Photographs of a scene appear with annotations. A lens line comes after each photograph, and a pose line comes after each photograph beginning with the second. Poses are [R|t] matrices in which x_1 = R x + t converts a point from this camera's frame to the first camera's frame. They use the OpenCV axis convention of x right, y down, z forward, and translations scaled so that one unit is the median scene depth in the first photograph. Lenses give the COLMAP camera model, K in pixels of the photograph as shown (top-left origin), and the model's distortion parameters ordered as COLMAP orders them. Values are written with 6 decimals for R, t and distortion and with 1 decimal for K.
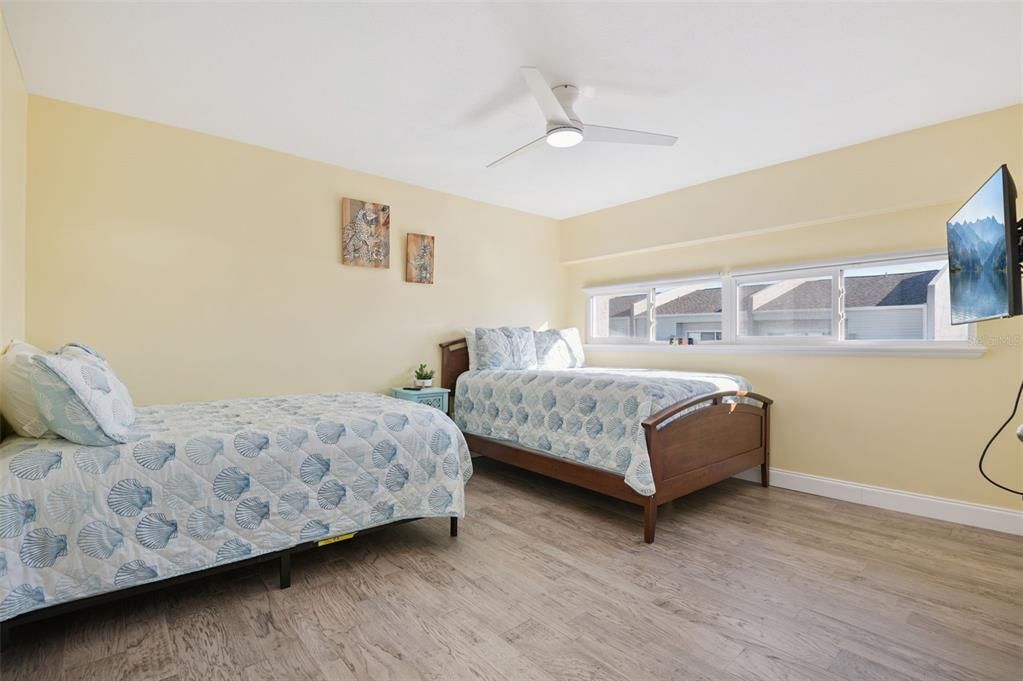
lens RADIAL K [[477.2, 0, 511.5], [0, 477.2, 340.5], [0, 0, 1]] dist [0.000658, -0.001155]
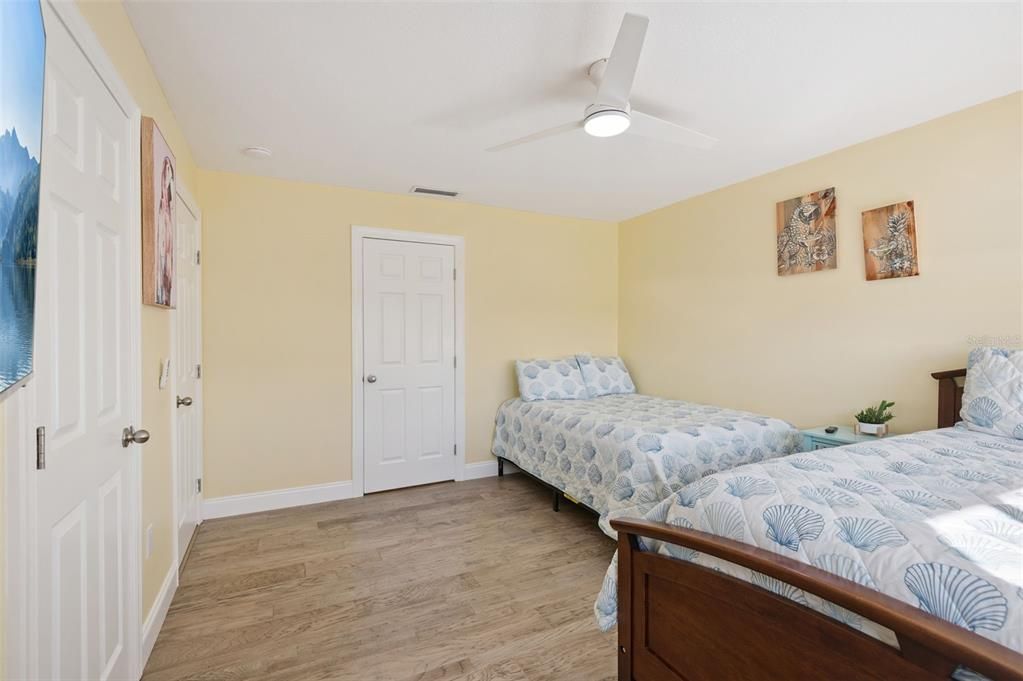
lens RADIAL K [[477.2, 0, 511.5], [0, 477.2, 340.5], [0, 0, 1]] dist [0.000658, -0.001155]
pose [[-0.260962, 0.006121, -0.965330, 0.633010], [-0.006100, 0.999949, 0.007989, -0.039864], [0.965330, 0.007973, -0.260912, 0.720171]]
